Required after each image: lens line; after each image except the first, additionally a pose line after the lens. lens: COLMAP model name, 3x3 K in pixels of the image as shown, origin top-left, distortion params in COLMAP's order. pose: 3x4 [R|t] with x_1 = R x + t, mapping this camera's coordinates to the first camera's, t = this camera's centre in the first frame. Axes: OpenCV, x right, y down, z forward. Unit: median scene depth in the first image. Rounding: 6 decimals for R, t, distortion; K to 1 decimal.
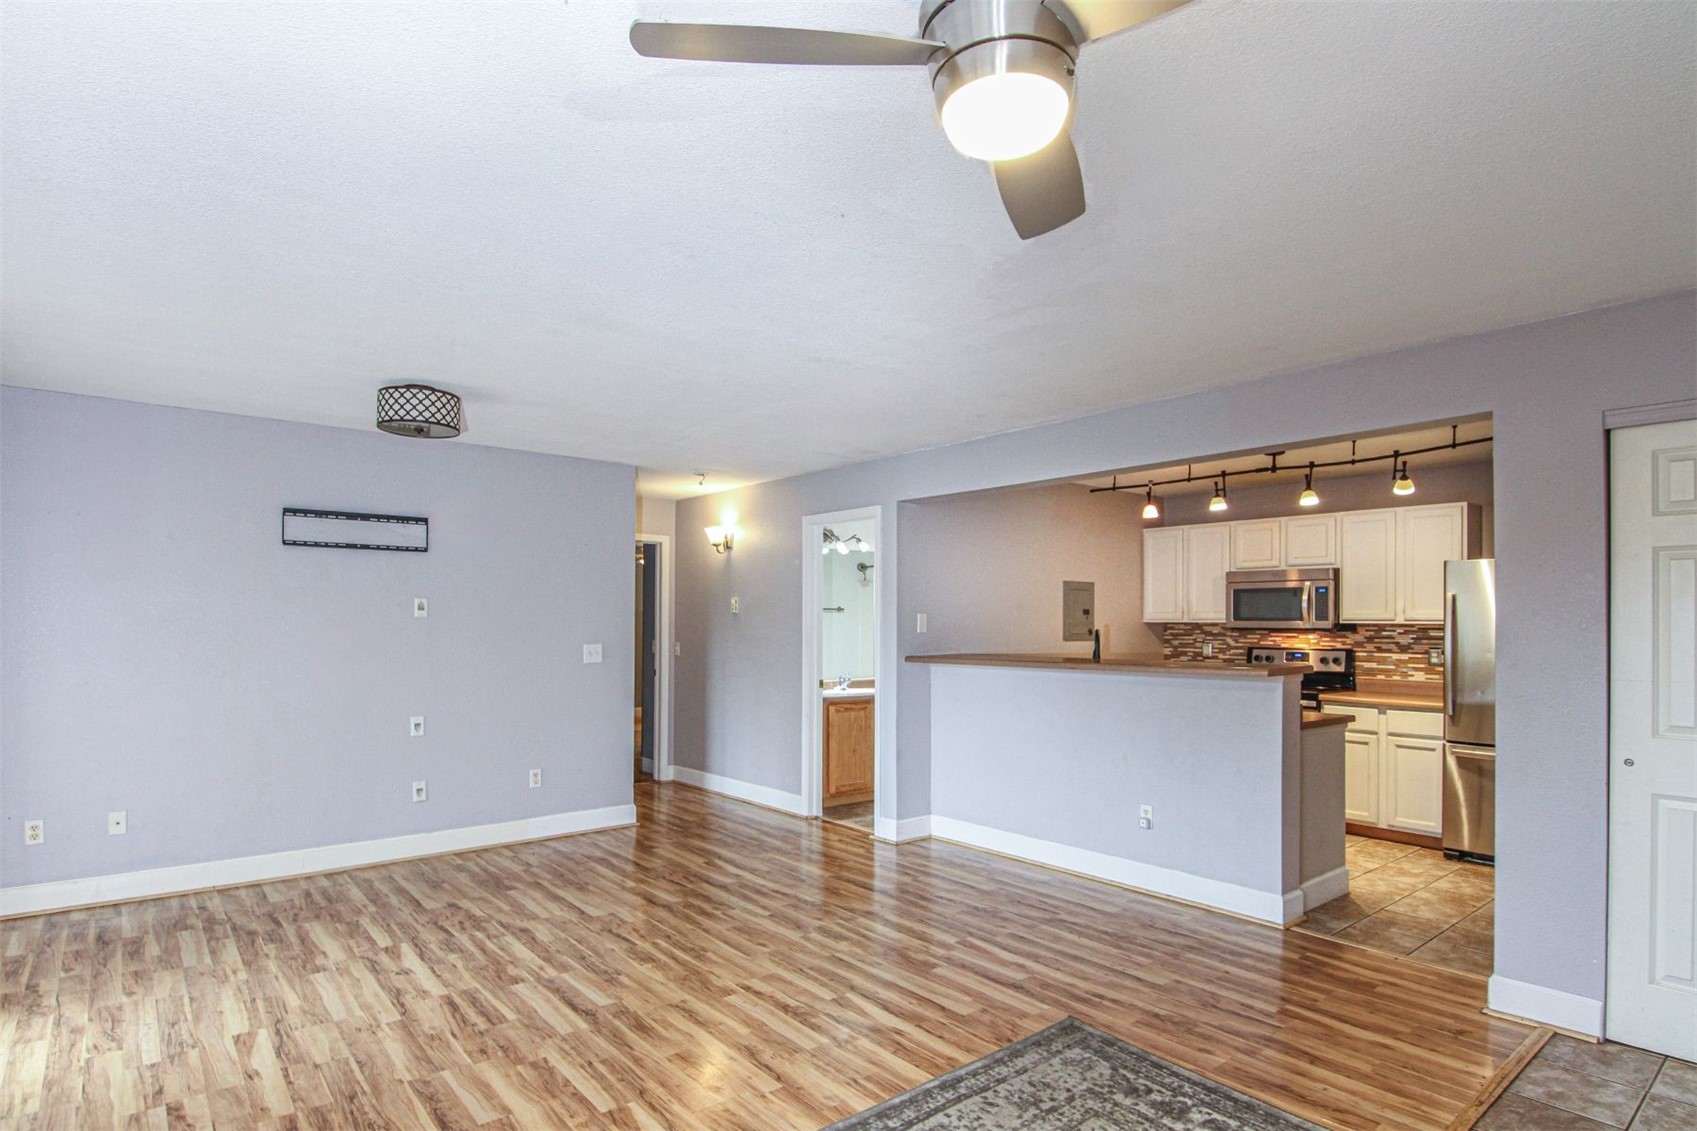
lens RADIAL K [[899.1, 0, 854.4], [0, 899.1, 618.6], [0, 0, 1]] dist [-0.016367, -0.000848]
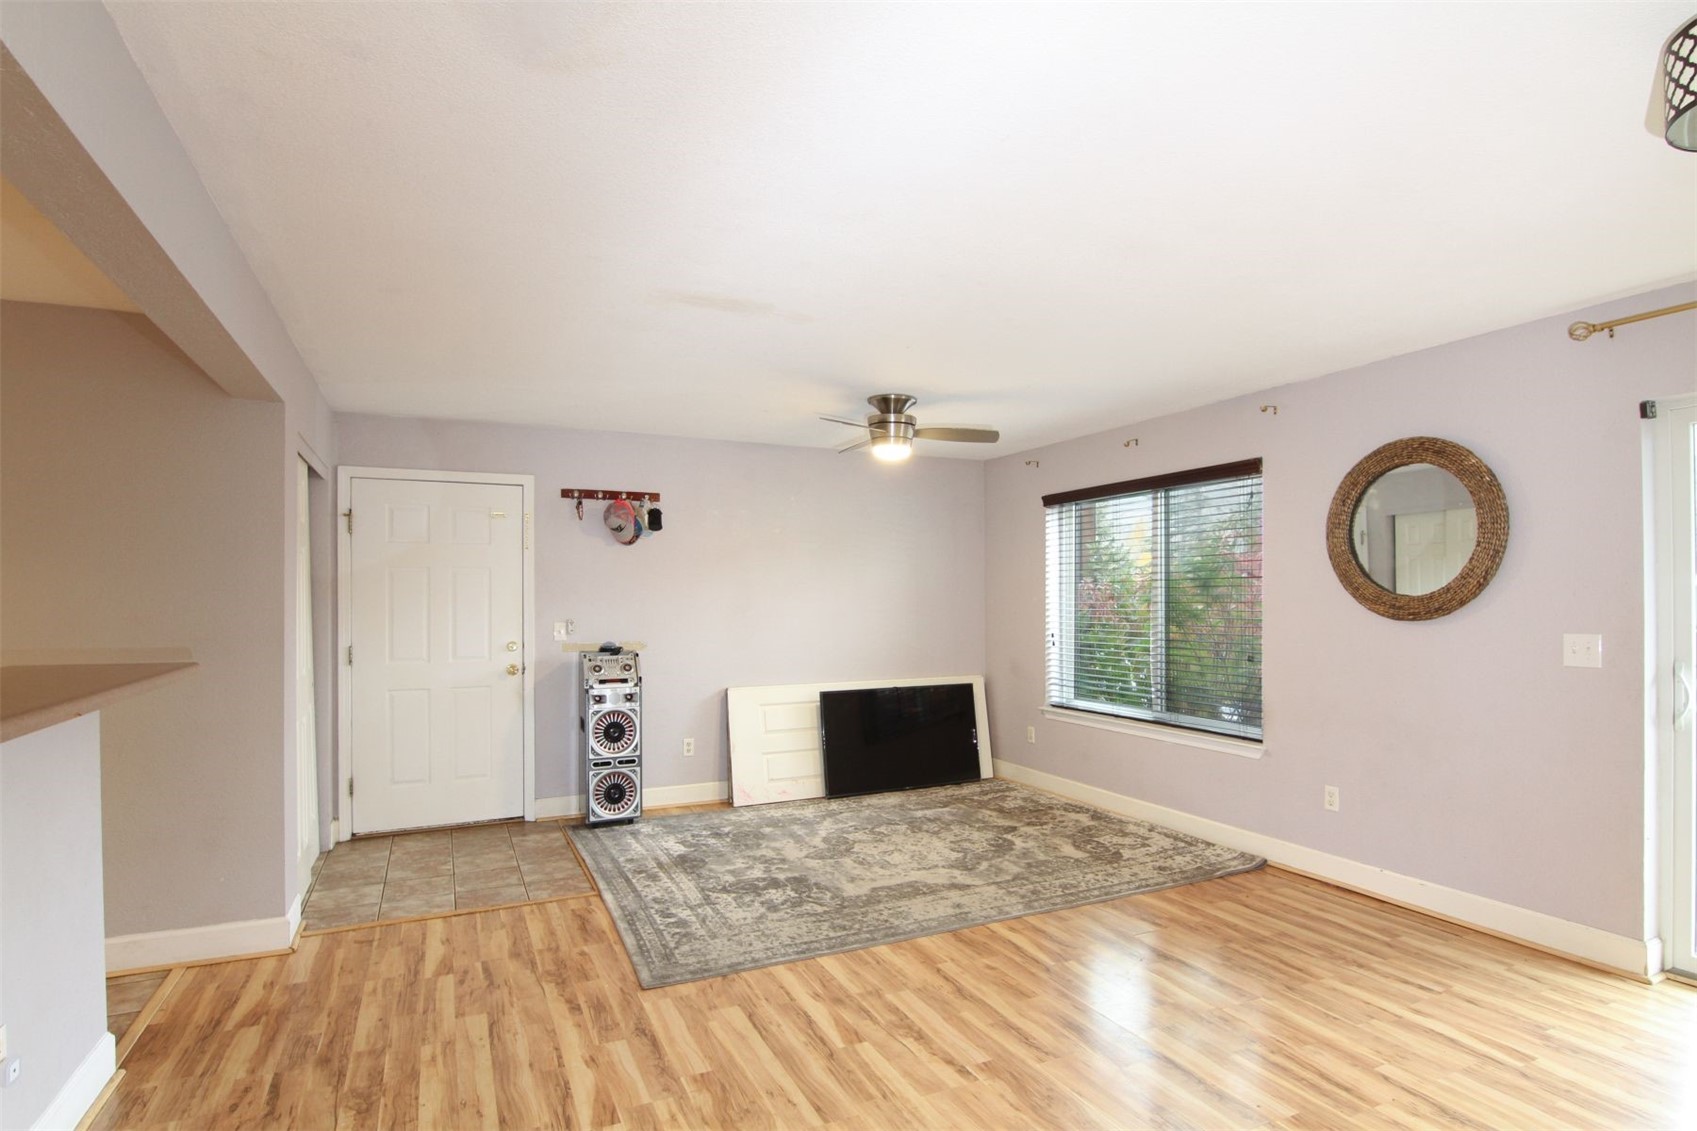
lens RADIAL K [[871.2, 0, 872.2], [0, 871.2, 590.3], [0, 0, 1]] dist [-0.000965, -0.015551]
pose [[-0.973714, 0.000635, 0.227771, -0.120842], [-0.003074, 0.999868, -0.015929, 0.006826], [-0.227751, -0.016210, -0.973584, 0.987983]]
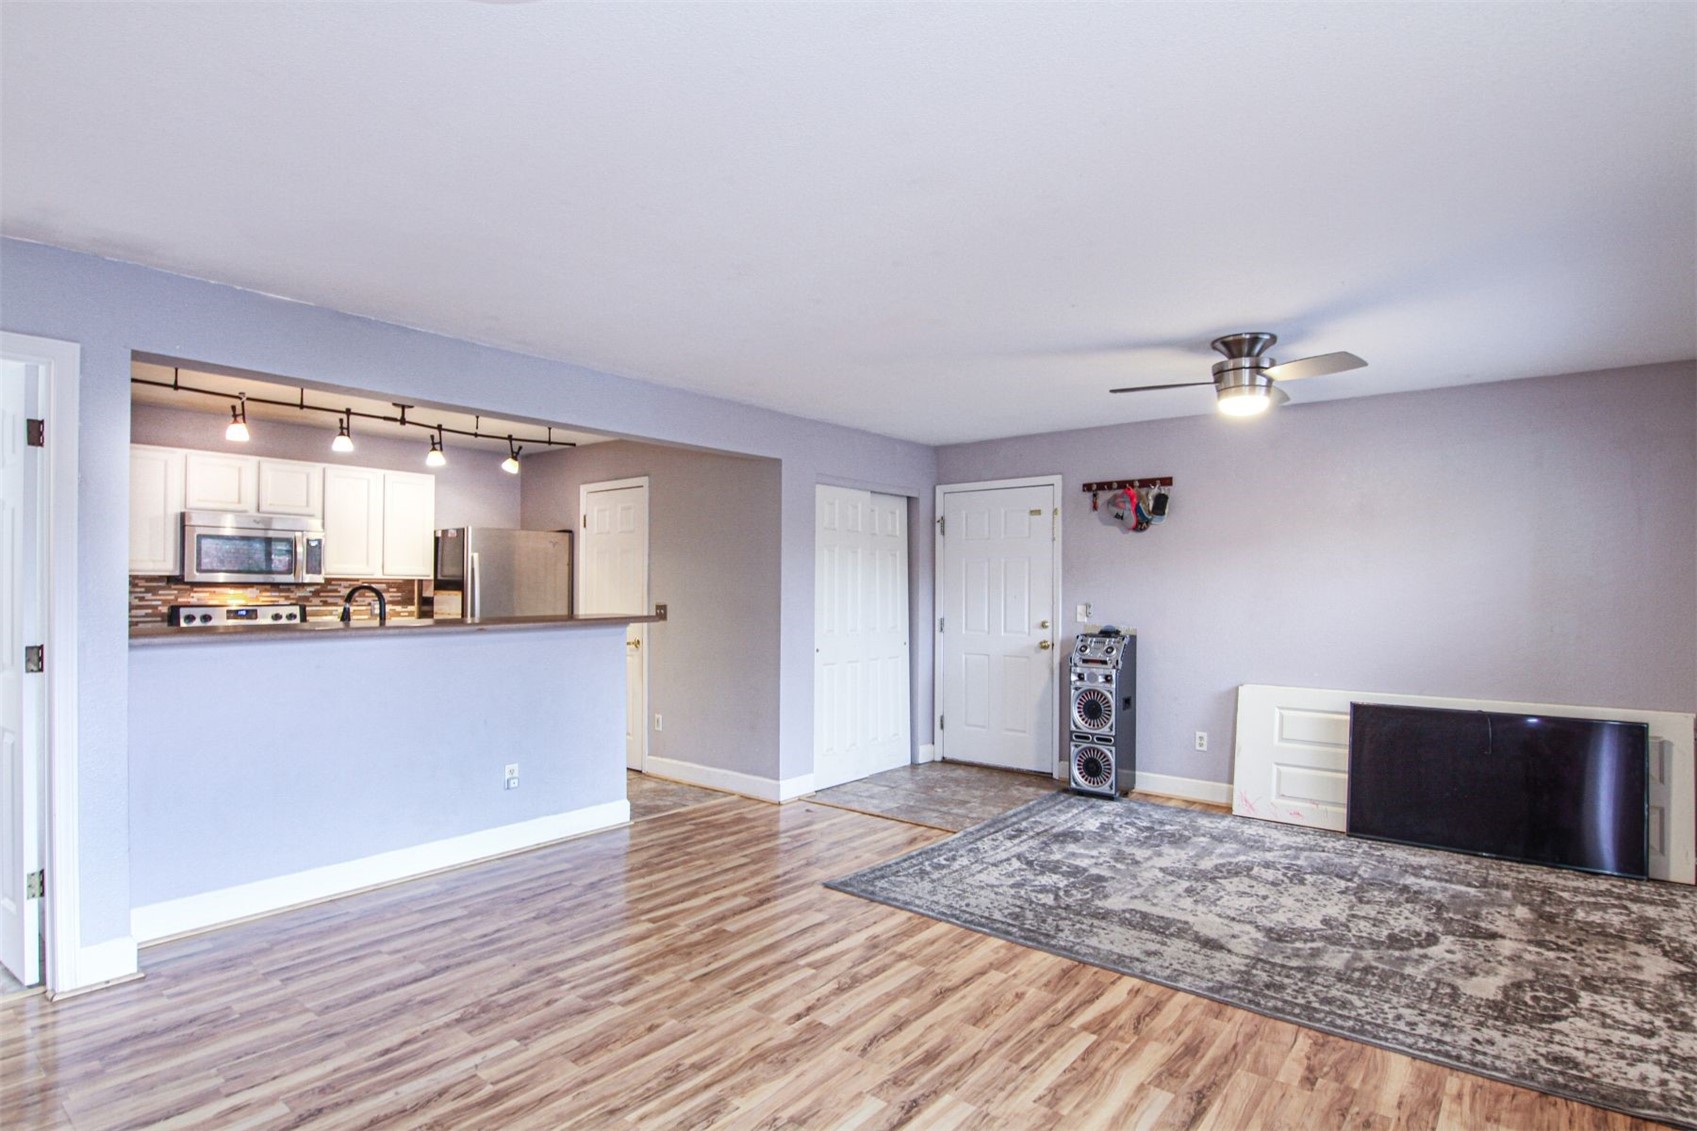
lens RADIAL K [[871.2, 0, 872.2], [0, 871.2, 590.3], [0, 0, 1]] dist [-0.000965, -0.015551]
pose [[-0.215667, -0.011094, 0.976404, -0.521020], [-0.012906, 0.999881, 0.008510, 0.003873], [-0.976382, -0.010766, -0.215784, 0.628034]]
